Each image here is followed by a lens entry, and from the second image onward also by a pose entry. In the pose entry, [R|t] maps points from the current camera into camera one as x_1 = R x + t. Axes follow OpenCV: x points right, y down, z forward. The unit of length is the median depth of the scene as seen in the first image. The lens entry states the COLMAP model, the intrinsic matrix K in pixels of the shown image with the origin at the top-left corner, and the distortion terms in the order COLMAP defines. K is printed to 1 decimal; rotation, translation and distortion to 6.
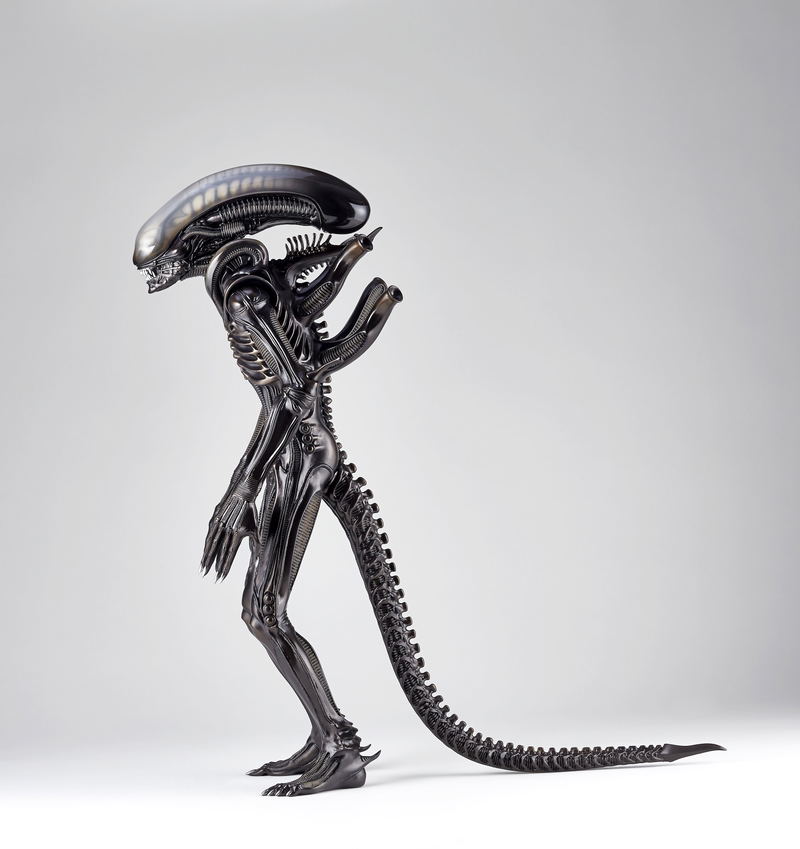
lens RADIAL K [[3125.0, 0, 400.0], [0, 3125.0, 424.5], [0, 0, 1]] dist [-0.034129, -0.602038]
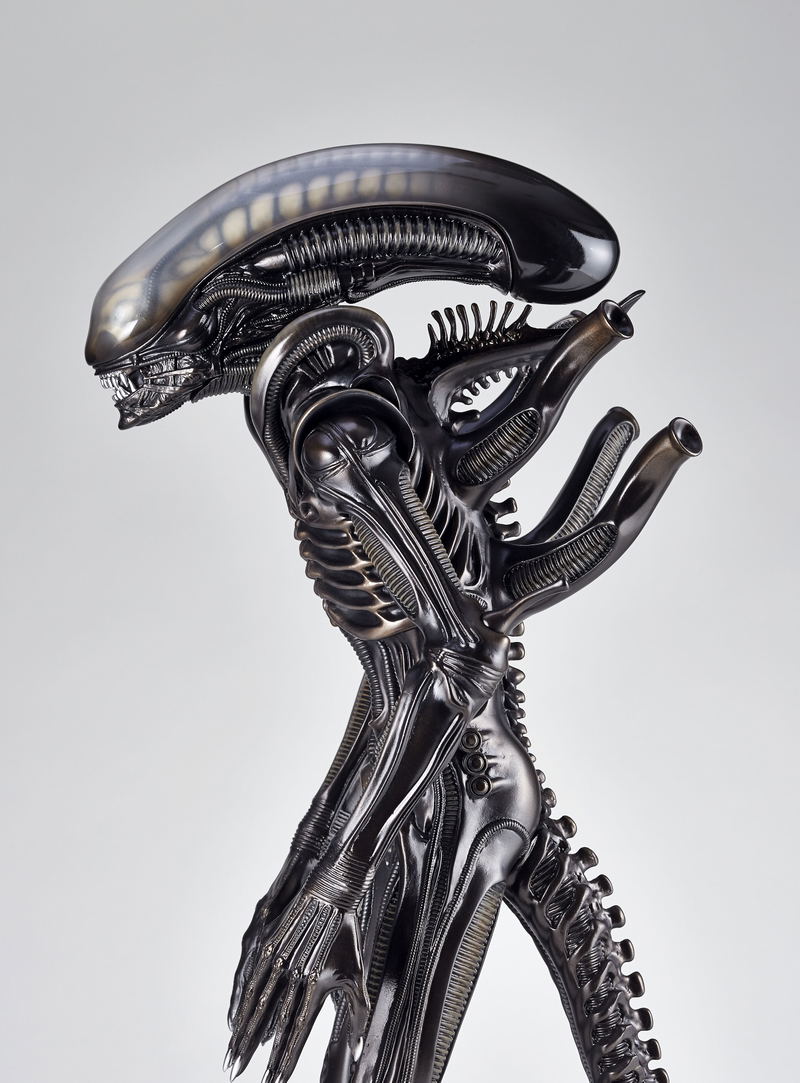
lens RADIAL K [[3123.6, 0, 400.0], [0, 3123.6, 541.5], [0, 0, 1]] dist [0.086555, 0.389000]
pose [[0.999780, 0.015245, 0.014434, -0.046935], [-0.014786, 0.999399, -0.031354, -0.012715], [-0.014903, 0.031133, 0.999404, 0.557643]]
